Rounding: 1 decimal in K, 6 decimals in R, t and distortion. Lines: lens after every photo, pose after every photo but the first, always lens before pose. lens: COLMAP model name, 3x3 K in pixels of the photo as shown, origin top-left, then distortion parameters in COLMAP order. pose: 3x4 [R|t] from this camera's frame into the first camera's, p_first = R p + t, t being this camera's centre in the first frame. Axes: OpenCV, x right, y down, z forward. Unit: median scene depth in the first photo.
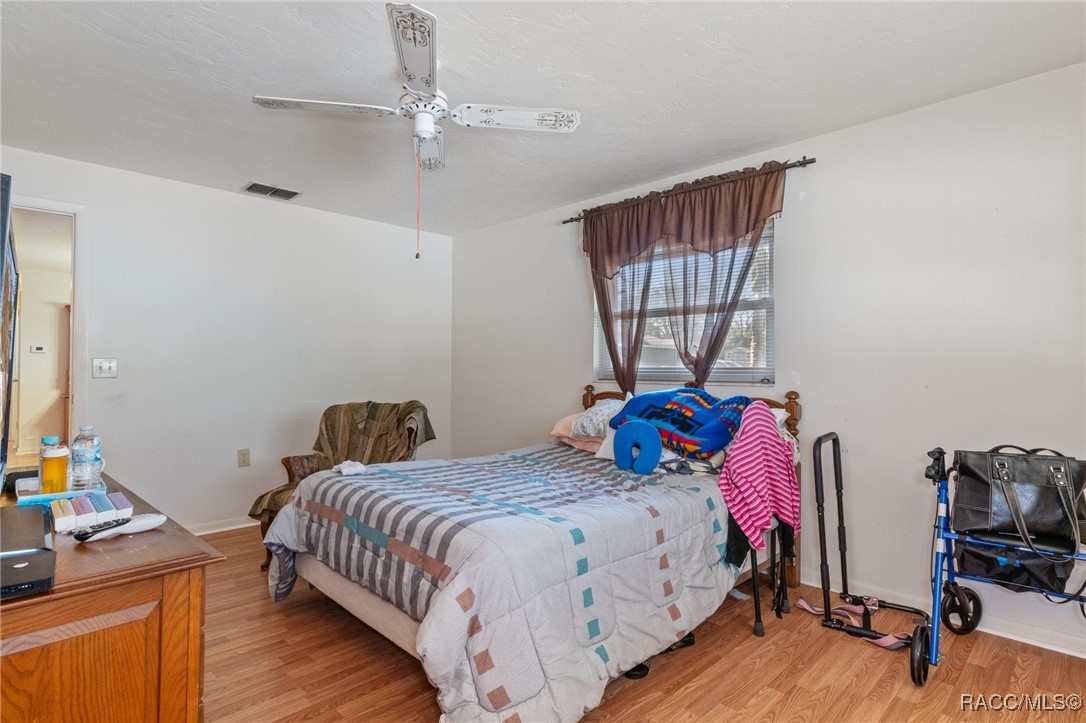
lens RADIAL K [[552.2, 0, 538.2], [0, 552.2, 357.4], [0, 0, 1]] dist [0.002450, 0.000819]
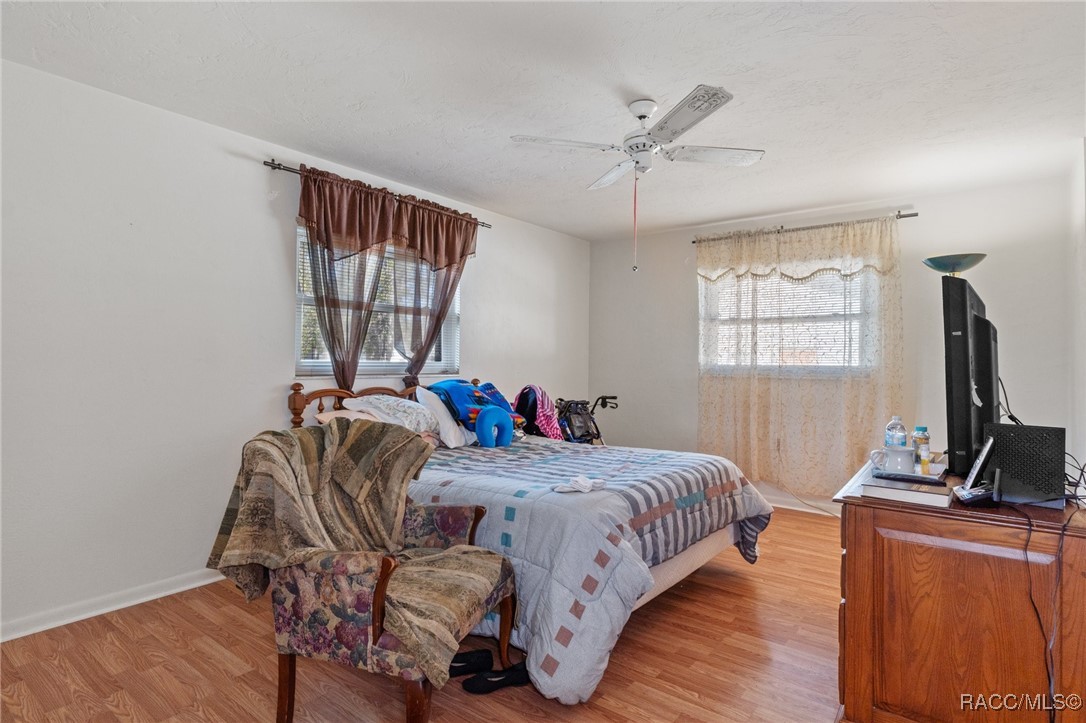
lens RADIAL K [[552.2, 0, 545.0], [0, 552.2, 357.4], [0, 0, 1]] dist [0.002450, 0.000819]
pose [[-0.110513, 0.005028, 0.993862, -0.807309], [-0.027106, 0.999600, -0.008071, 0.009608], [-0.993505, -0.027831, -0.110332, 0.789746]]
